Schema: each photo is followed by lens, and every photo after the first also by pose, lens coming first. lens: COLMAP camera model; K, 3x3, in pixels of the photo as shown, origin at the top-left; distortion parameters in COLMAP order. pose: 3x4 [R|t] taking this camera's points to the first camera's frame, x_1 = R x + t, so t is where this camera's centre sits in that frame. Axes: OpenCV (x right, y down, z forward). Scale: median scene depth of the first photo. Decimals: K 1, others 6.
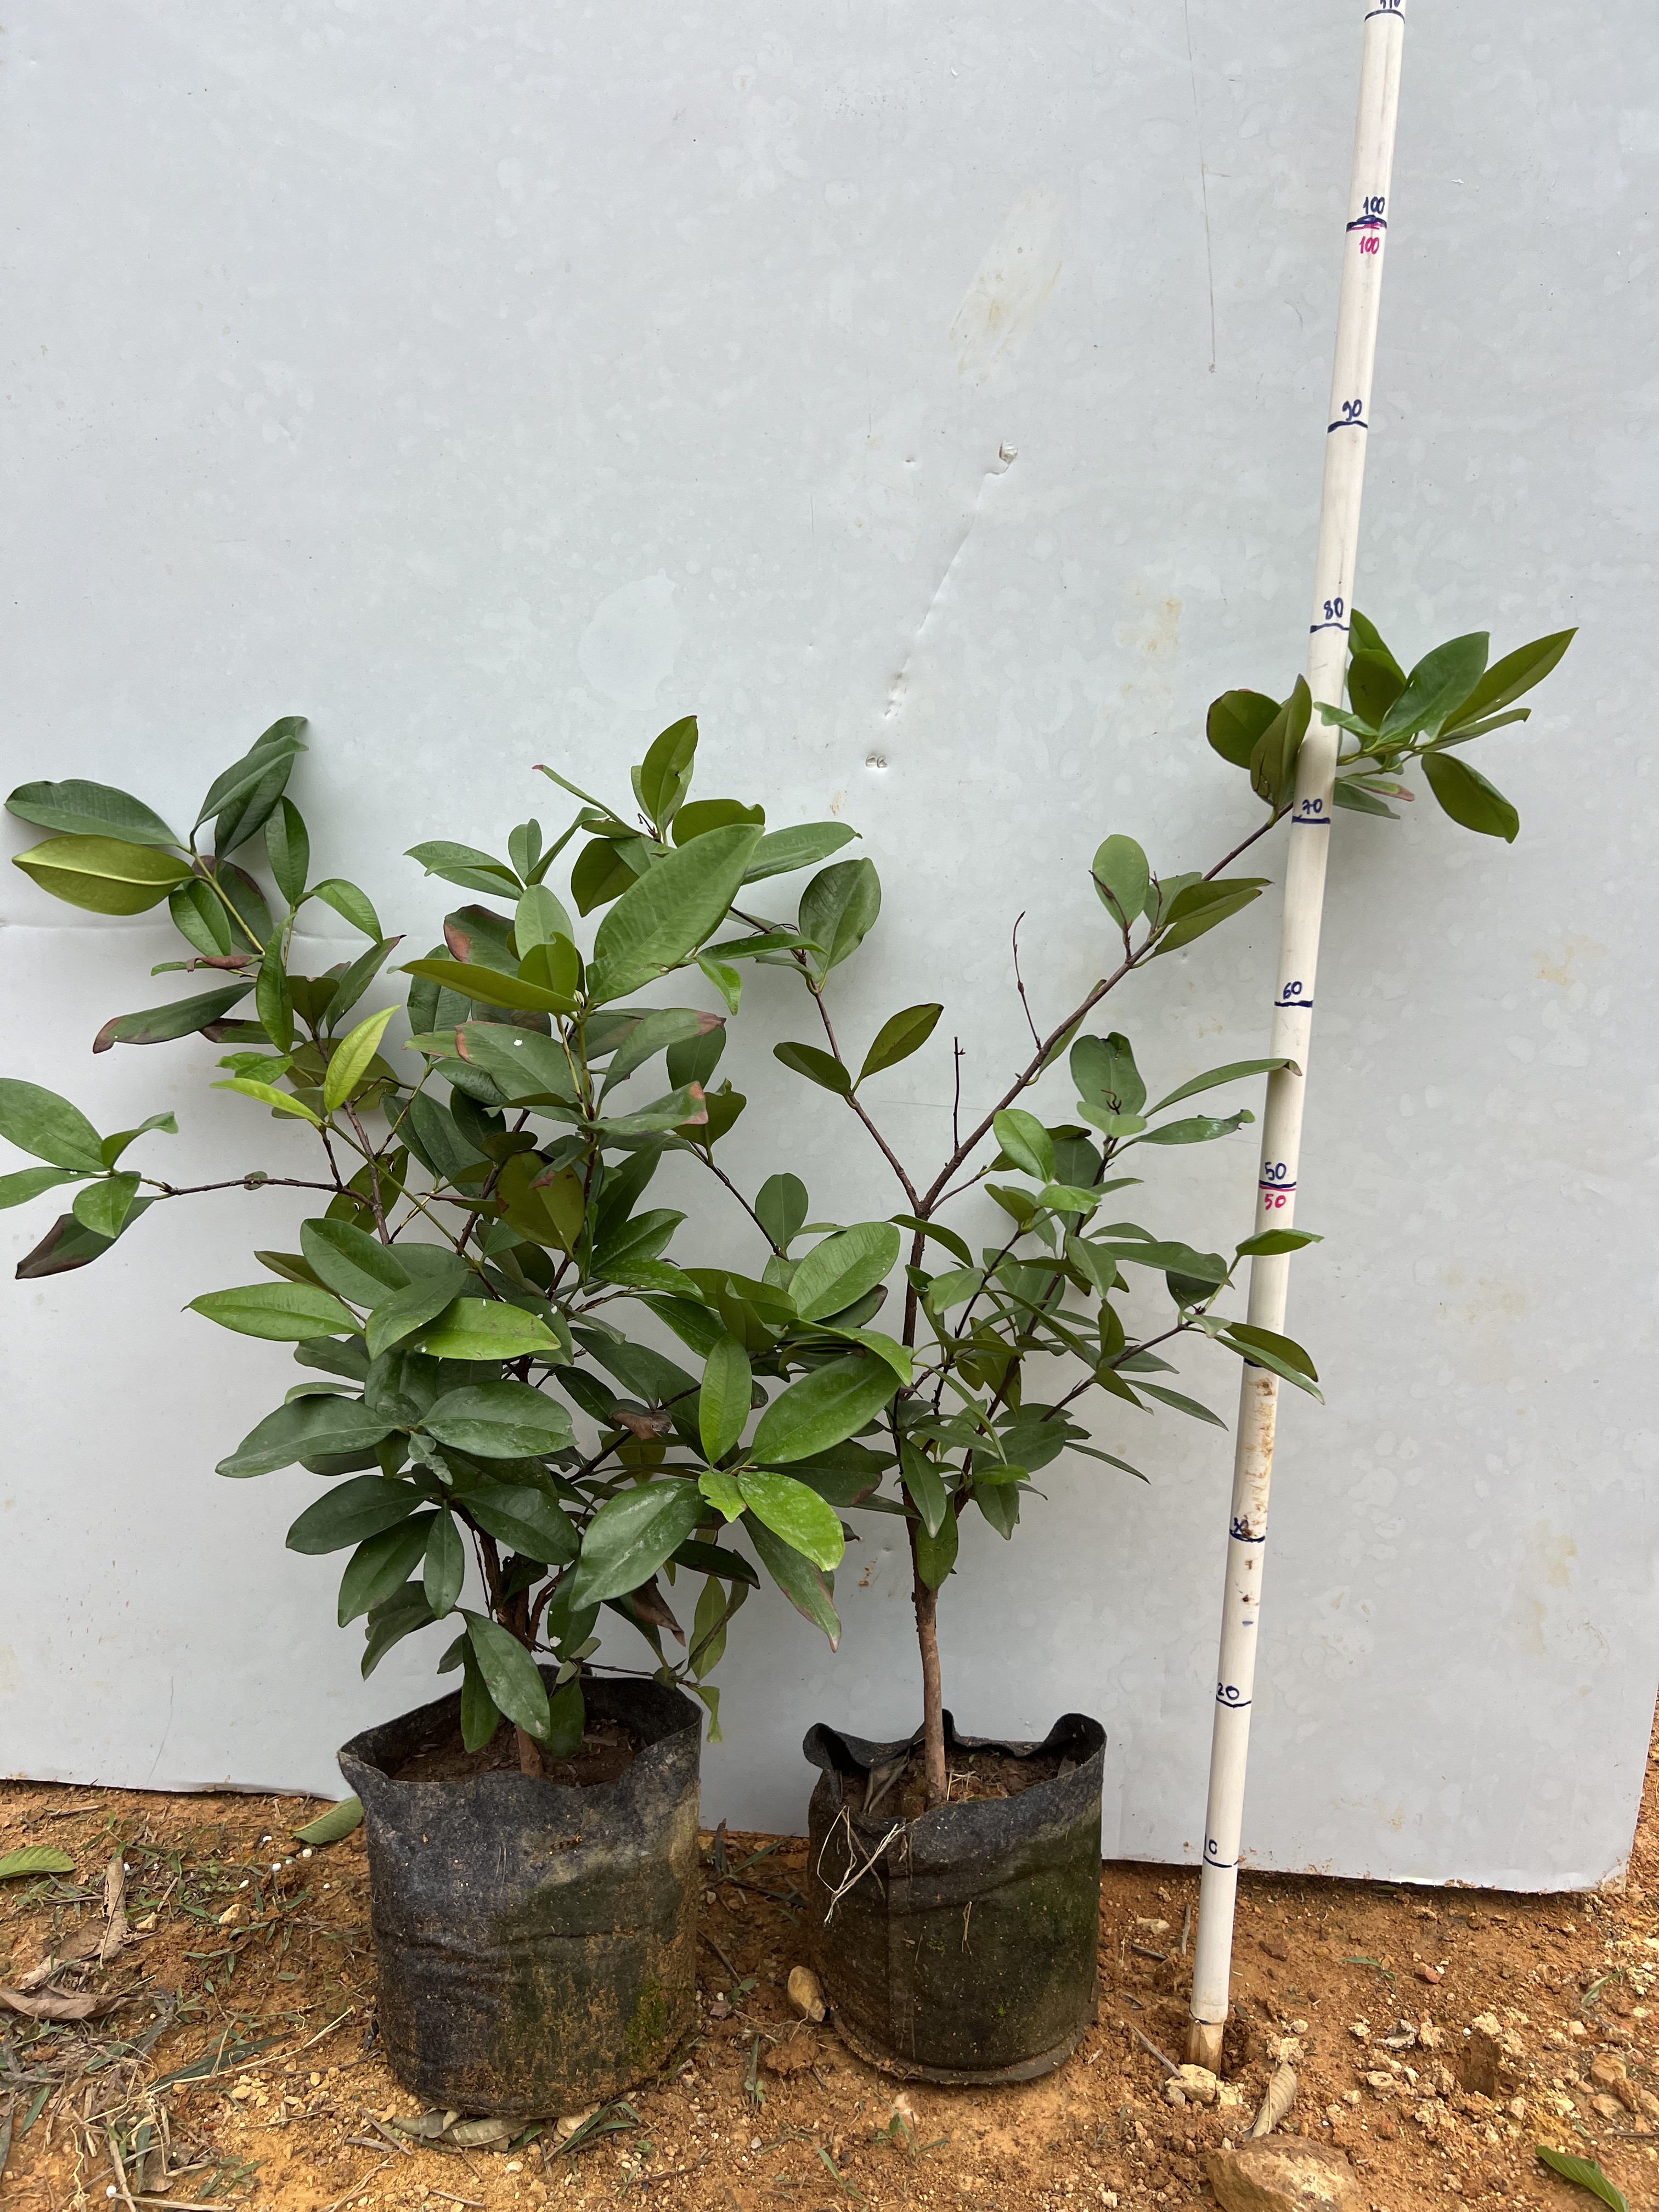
lens RADIAL K [[1683.1, 0, 827.2], [0, 1683.1, 1110.8], [0, 0, 1]] dist [0.039087, -0.055034]
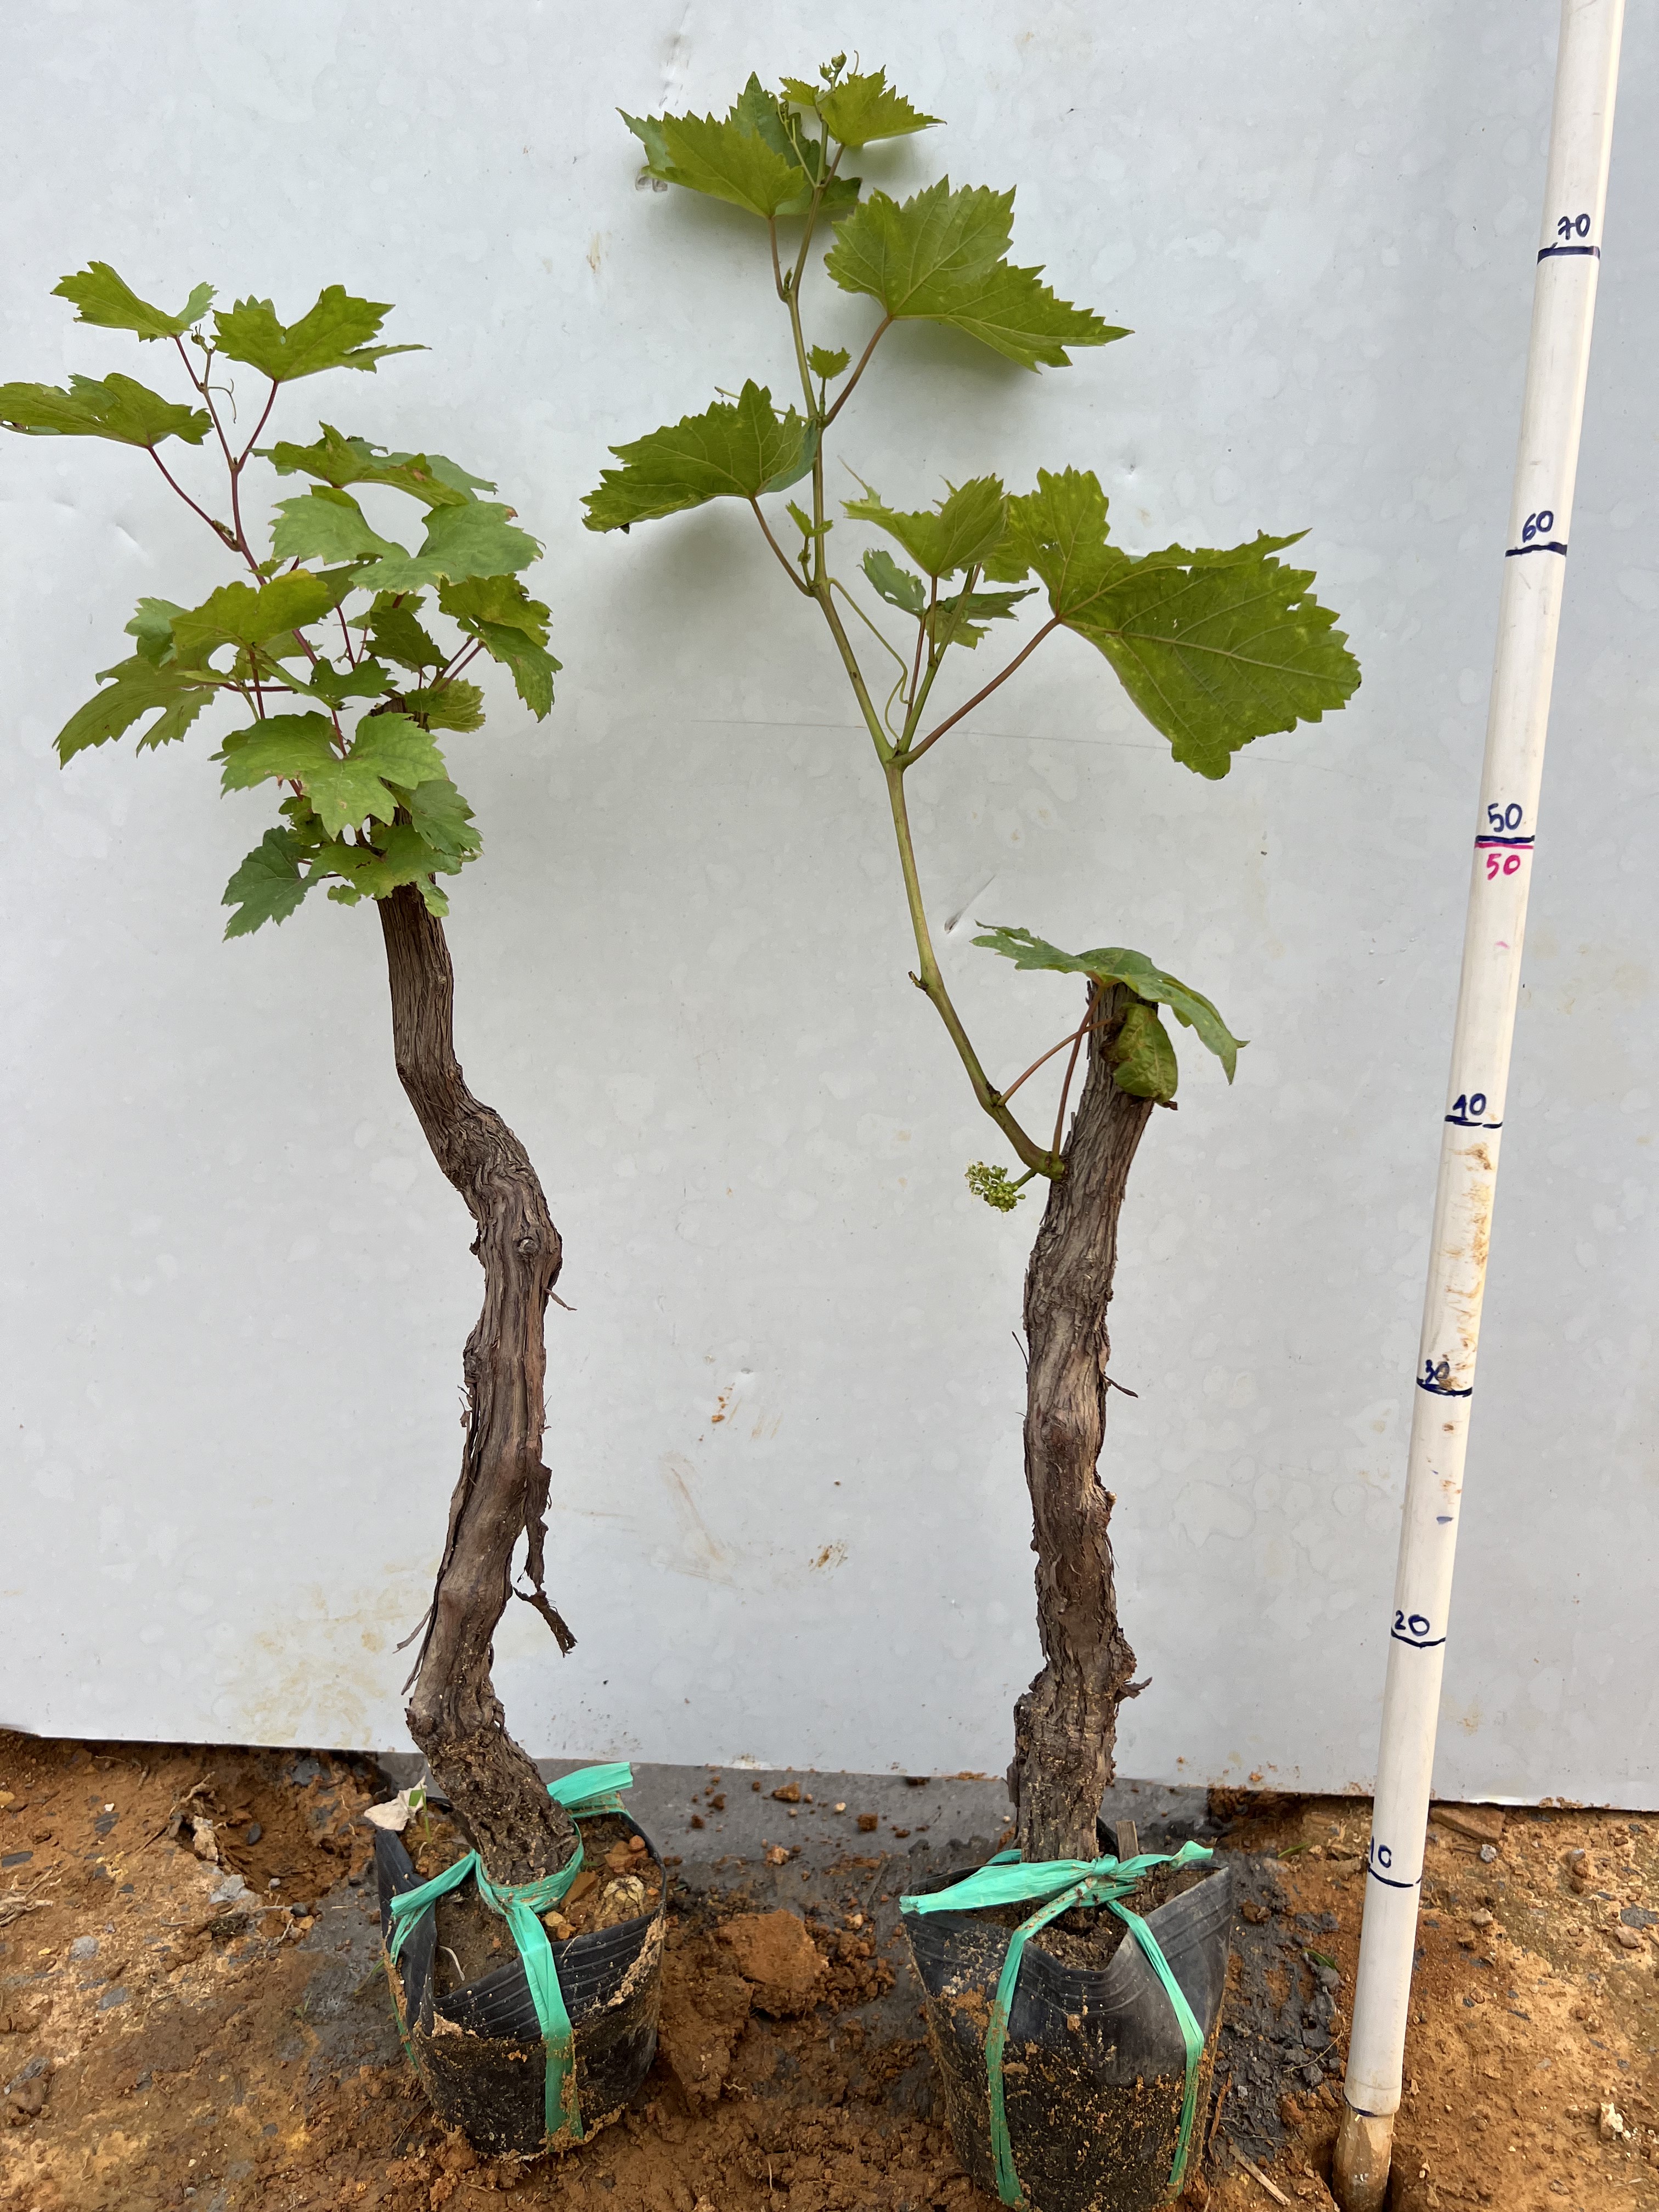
lens RADIAL K [[1683.1, 0, 833.8], [0, 1683.1, 1114.7], [0, 0, 1]] dist [0.039087, -0.055034]
pose [[0.998842, -0.037580, -0.030027, 0.107961], [0.039264, 0.997568, 0.057591, 0.122347], [0.027789, -0.058704, 0.997889, 0.321792]]
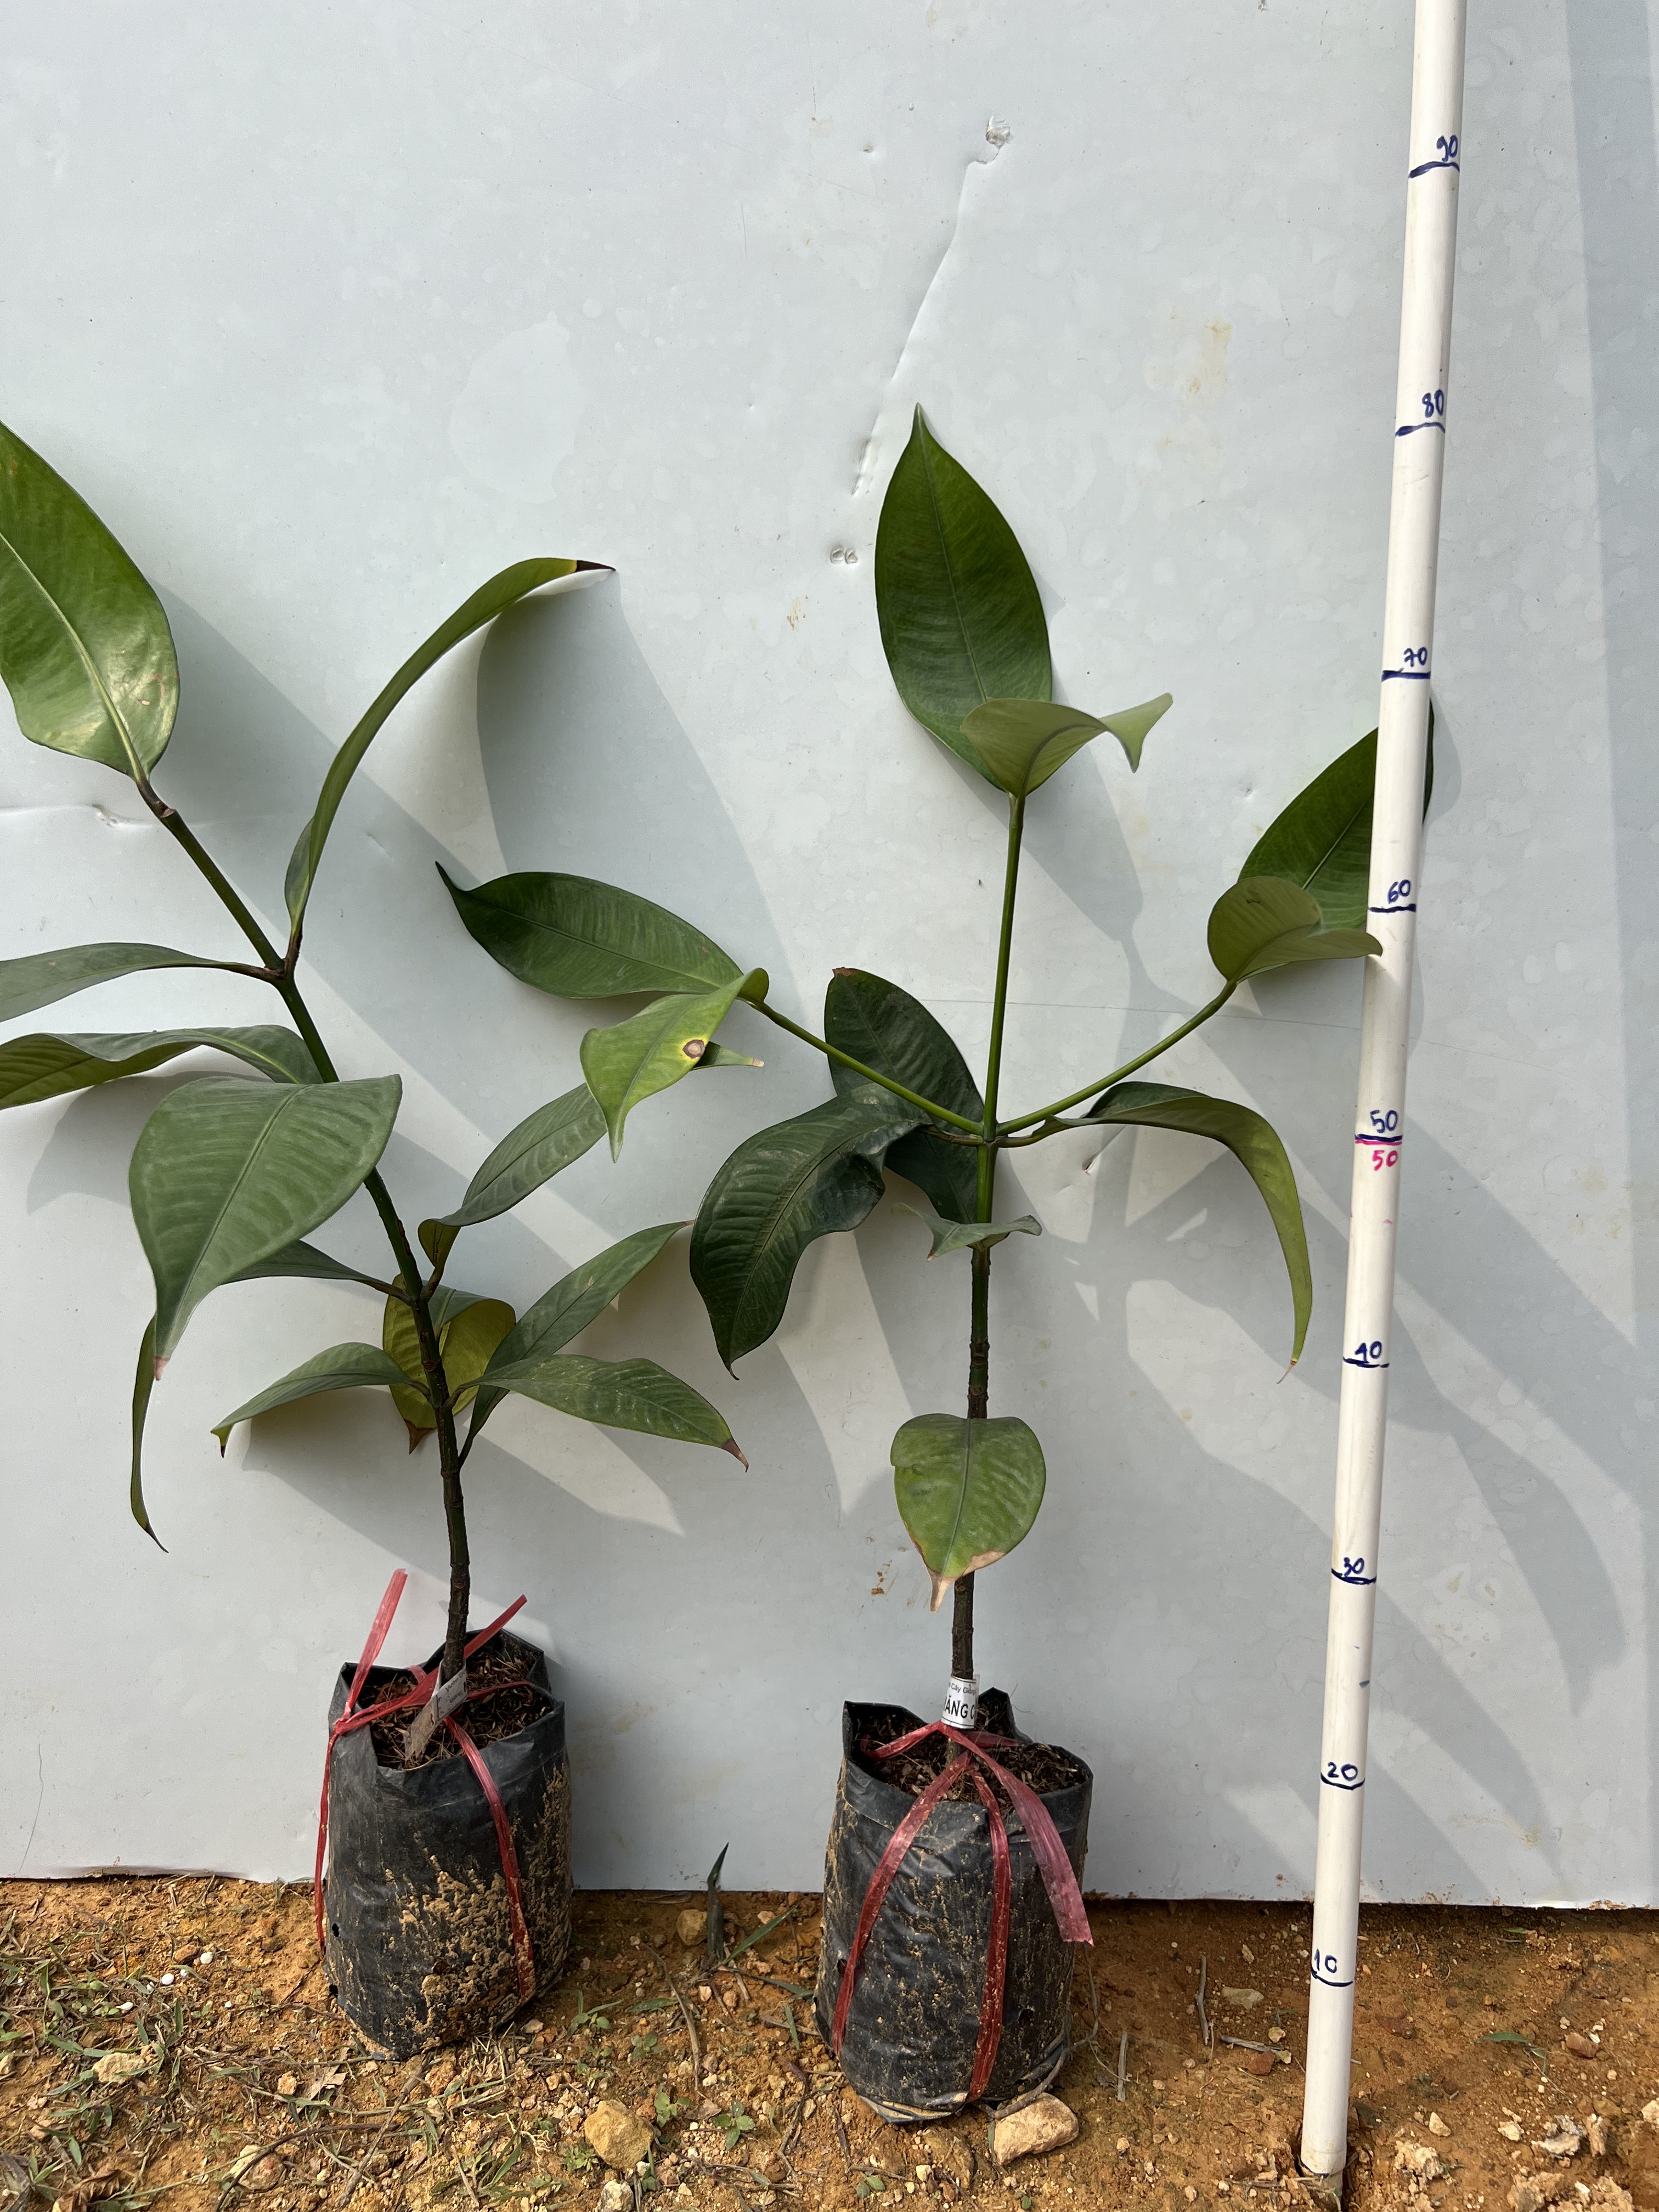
lens RADIAL K [[1687.4, 0, 818.3], [0, 1687.4, 1114.6], [0, 0, 1]] dist [0.009501, -0.007982]
pose [[0.998687, -0.050159, 0.010453, -0.003544], [0.049623, 0.997689, 0.046414, 0.011841], [-0.012757, -0.045834, 0.998868, 0.216185]]
